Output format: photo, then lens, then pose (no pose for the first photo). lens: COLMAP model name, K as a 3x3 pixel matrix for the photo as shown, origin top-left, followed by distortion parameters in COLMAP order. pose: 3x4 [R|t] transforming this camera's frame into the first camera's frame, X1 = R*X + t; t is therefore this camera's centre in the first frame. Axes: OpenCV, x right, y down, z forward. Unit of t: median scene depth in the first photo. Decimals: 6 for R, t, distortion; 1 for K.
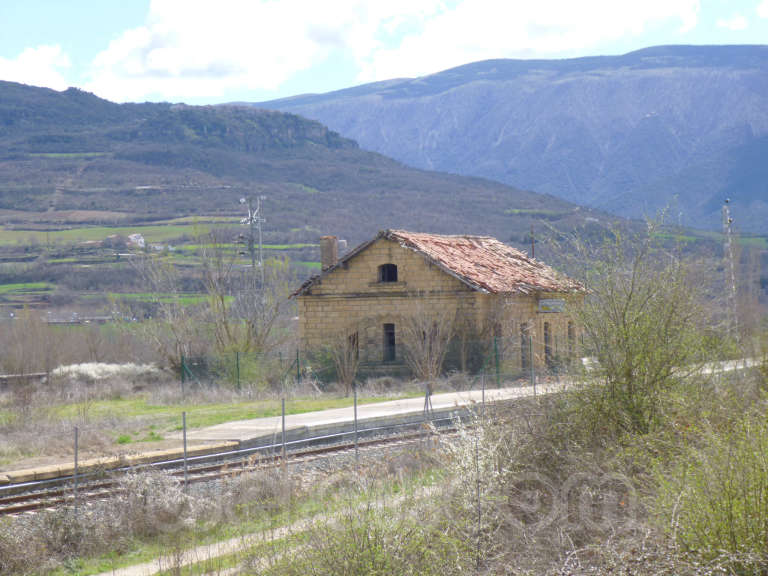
lens RADIAL K [[2090.7, 0, 384.0], [0, 2090.7, 288.0], [0, 0, 1]] dist [0.216435, -1.027757]
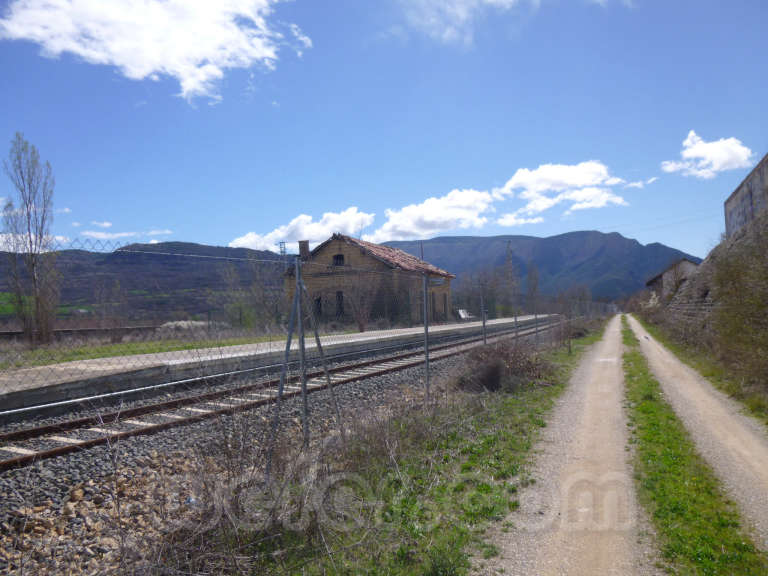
lens RADIAL K [[586.2, 0, 384.0], [0, 586.2, 288.0], [0, 0, 1]] dist [-0.043112, 0.000256]
pose [[0.999211, -0.010450, 0.038329, 0.019392], [0.011954, 0.999159, -0.039219, 0.033023], [-0.037887, 0.039646, 0.998495, 0.542452]]
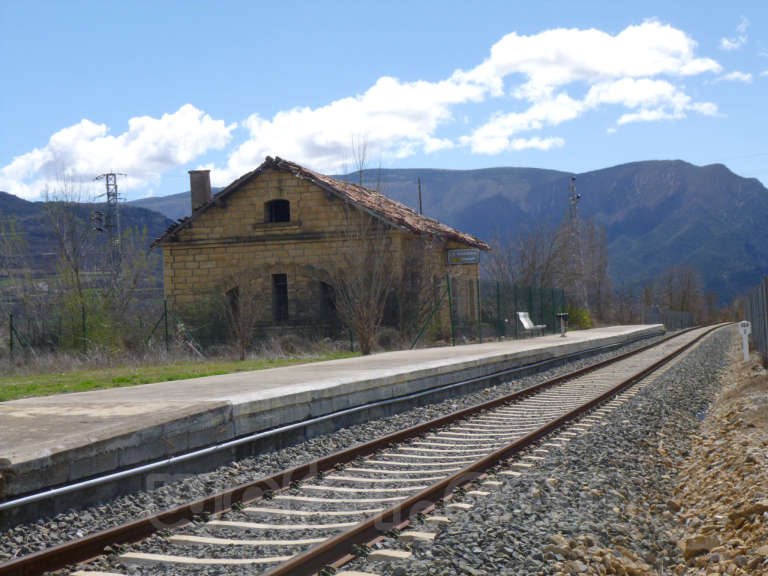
lens RADIAL K [[1192.1, 0, 384.0], [0, 1192.1, 288.0], [0, 0, 1]] dist [0.298767, -3.053971]
pose [[0.988069, -0.008110, 0.153799, -0.028626], [0.012447, 0.999551, -0.027256, 0.035473], [-0.153509, 0.028845, 0.987726, 0.540271]]
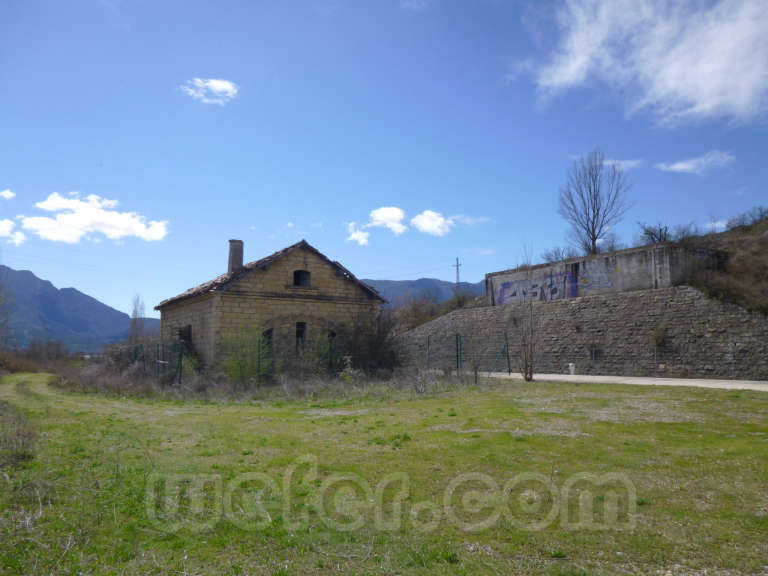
lens RADIAL K [[586.2, 0, 384.0], [0, 586.2, 288.0], [0, 0, 1]] dist [-0.043112, 0.000256]
pose [[0.561946, 0.117813, 0.818741, -0.236744], [-0.023323, 0.991668, -0.126688, 0.038111], [-0.826845, 0.052097, 0.560012, 0.781893]]
